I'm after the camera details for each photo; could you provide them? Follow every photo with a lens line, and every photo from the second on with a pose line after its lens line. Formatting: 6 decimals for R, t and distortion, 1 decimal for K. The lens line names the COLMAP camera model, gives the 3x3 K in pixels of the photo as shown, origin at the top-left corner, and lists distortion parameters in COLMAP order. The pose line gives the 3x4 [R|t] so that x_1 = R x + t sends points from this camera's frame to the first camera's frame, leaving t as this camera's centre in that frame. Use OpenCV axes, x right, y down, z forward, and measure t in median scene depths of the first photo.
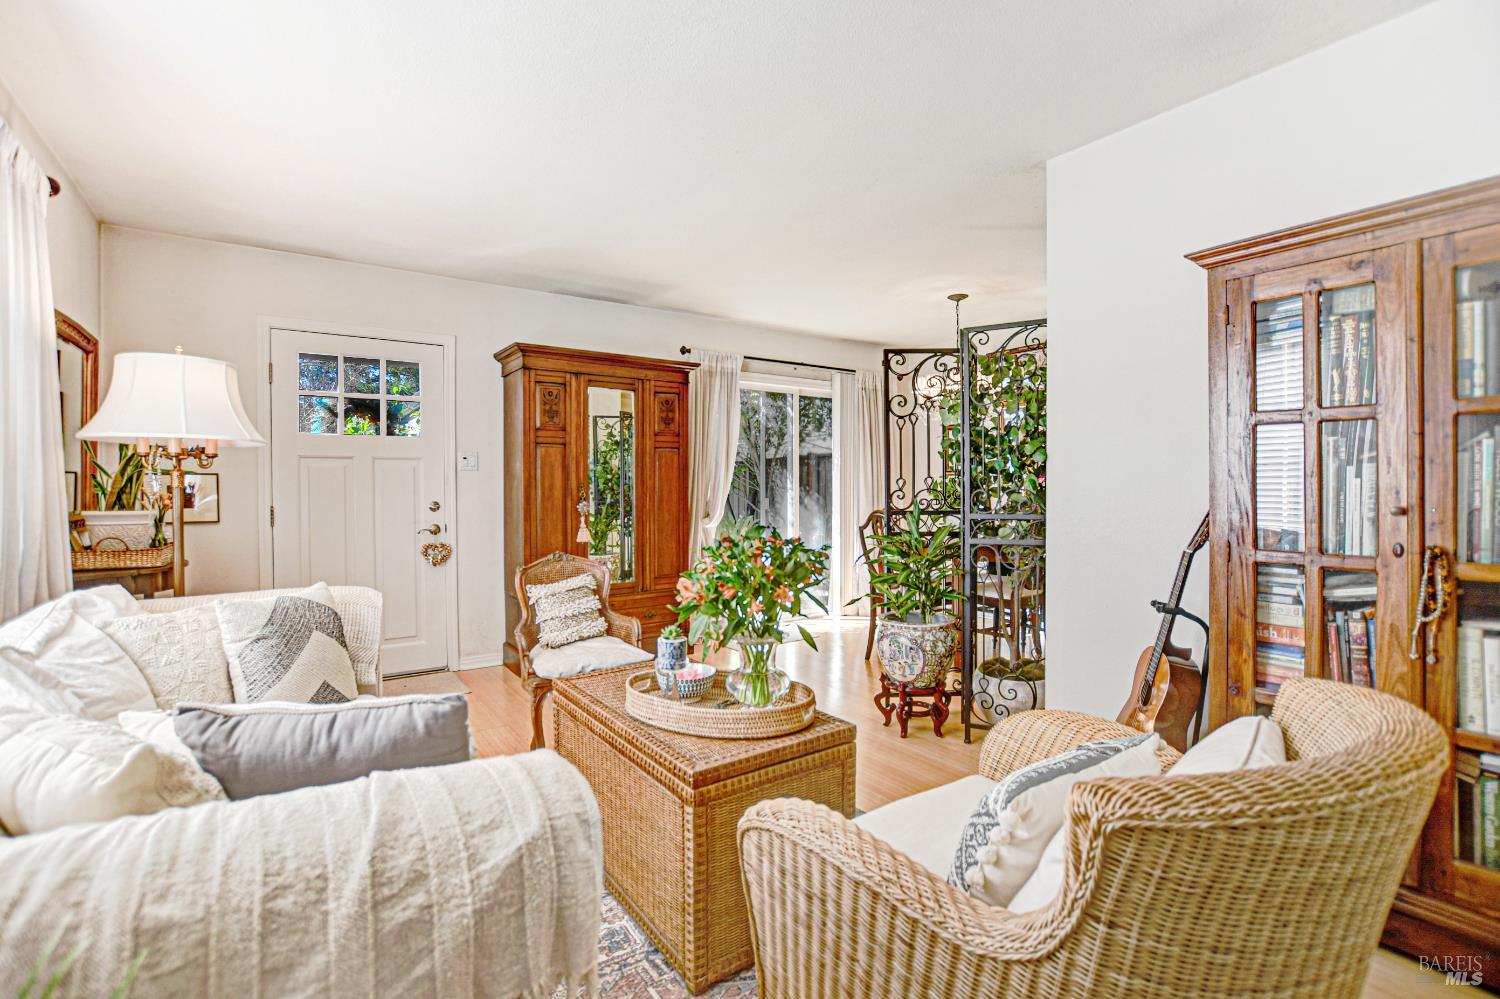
lens RADIAL K [[722.8, 0, 743.7], [0, 722.8, 487.0], [0, 0, 1]] dist [-0.003710, -0.000198]
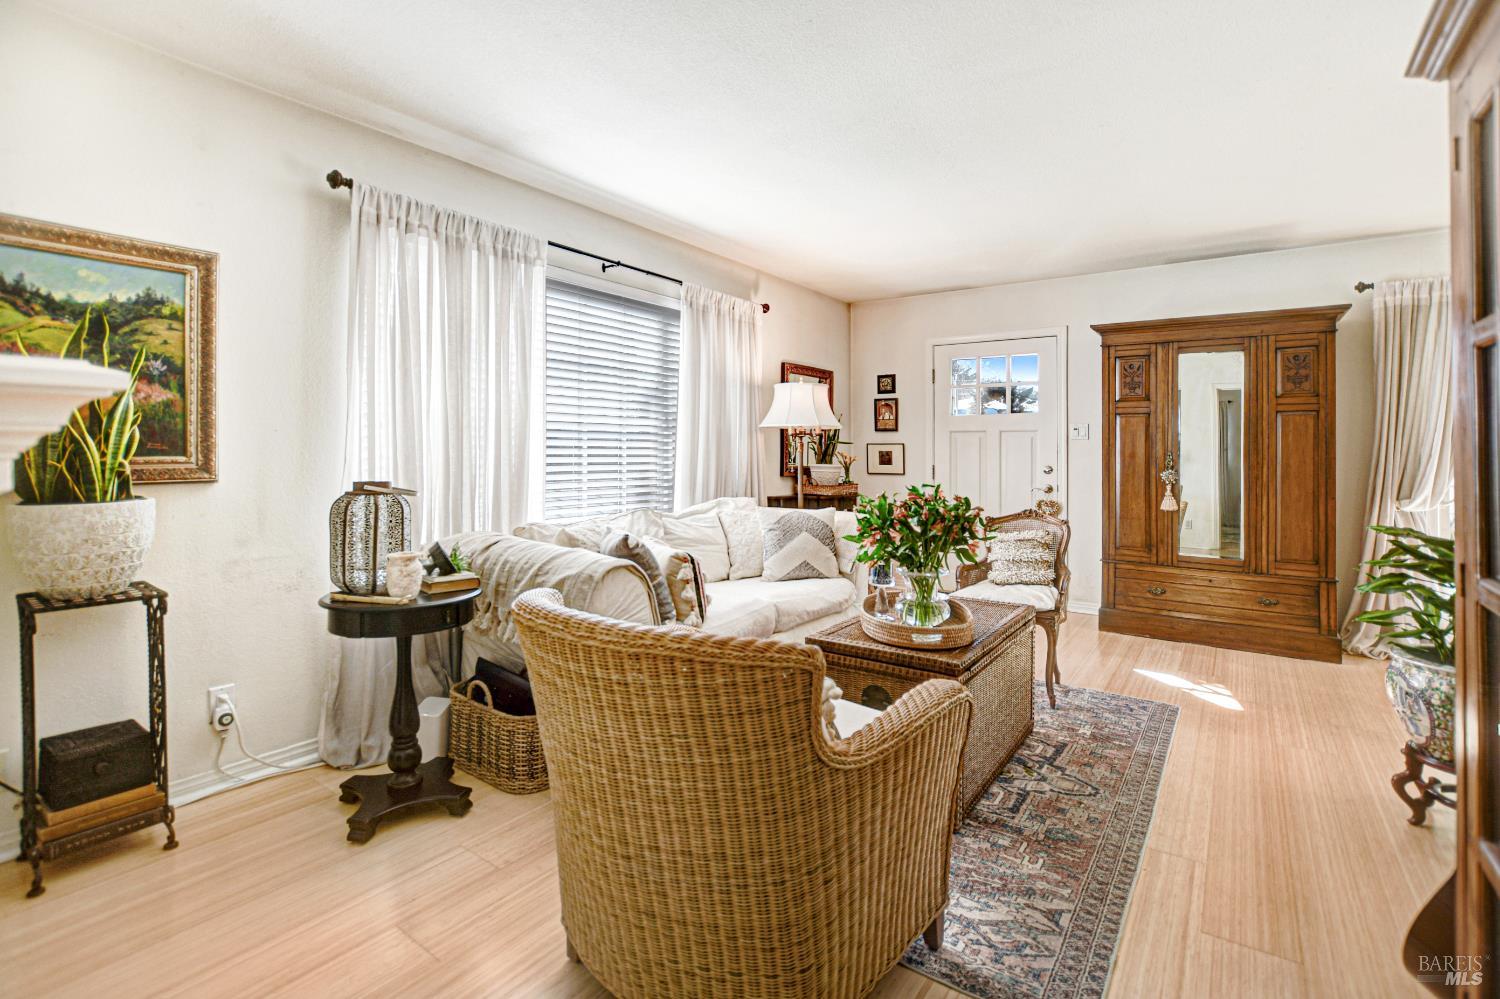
lens RADIAL K [[671.4, 0, 742.8], [0, 671.4, 438.0], [0, 0, 1]] dist [-0.030099, 0.003683]
pose [[0.350443, -0.009742, -0.936533, 0.434459], [-0.011610, 0.999824, -0.014745, -0.003505], [0.936512, 0.016040, 0.350268, 0.127364]]
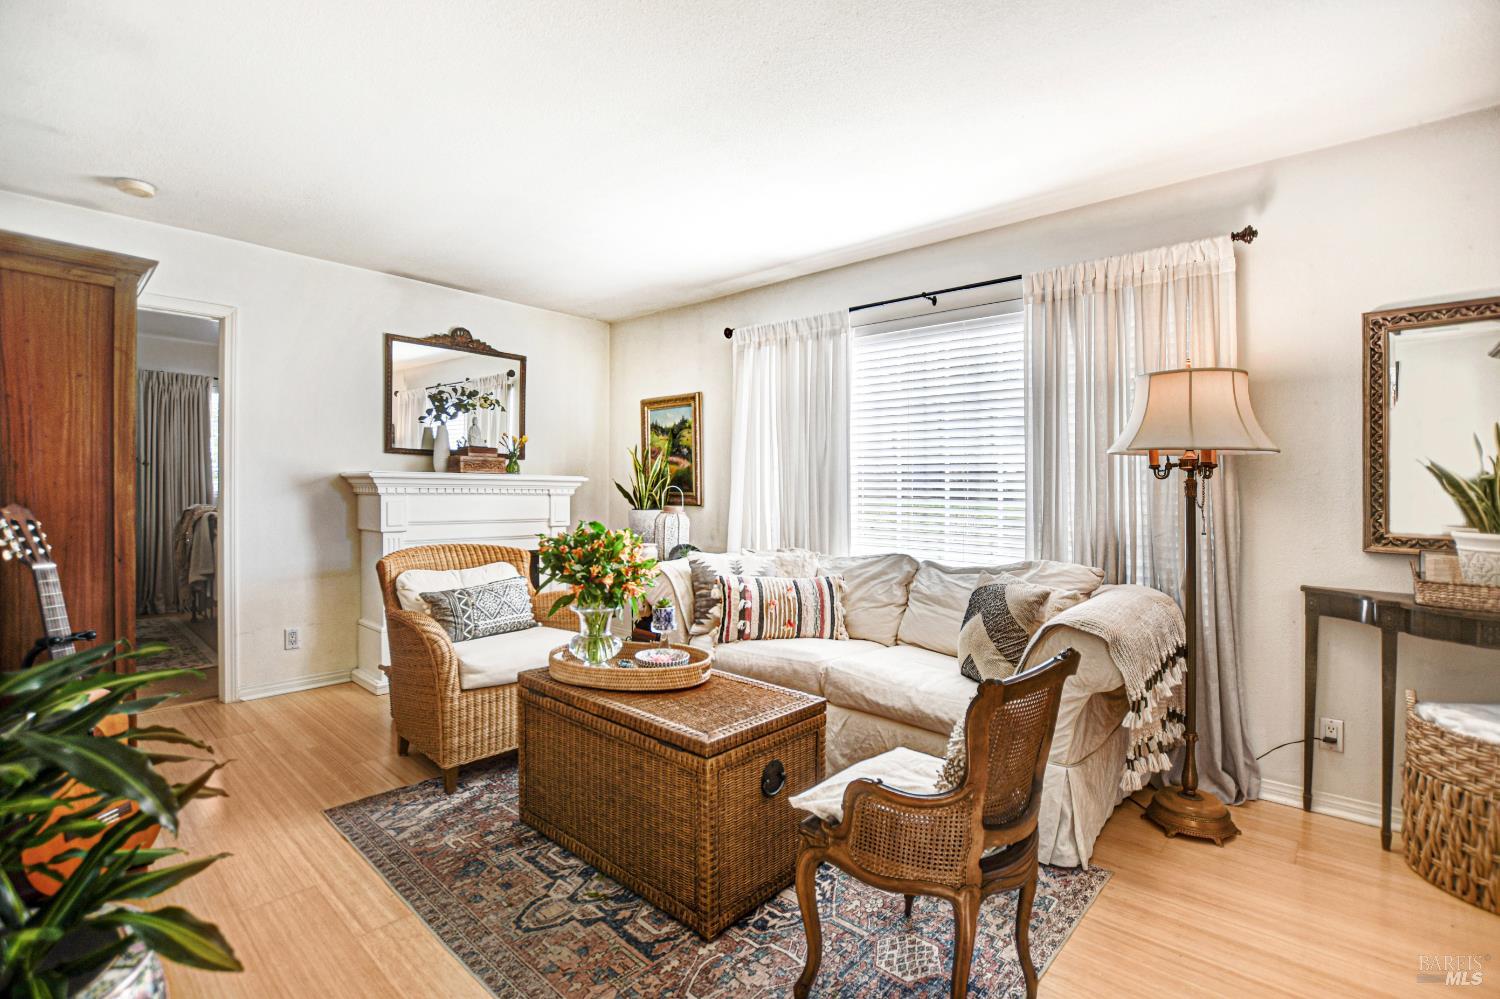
lens RADIAL K [[671.4, 0, 703.8], [0, 671.4, 483.8], [0, 0, 1]] dist [-0.030099, 0.003683]
pose [[-0.972239, -0.009509, -0.233797, 0.032725], [-0.009640, 0.999953, -0.000582, -0.005978], [0.233792, 0.001688, -0.972285, 0.986736]]
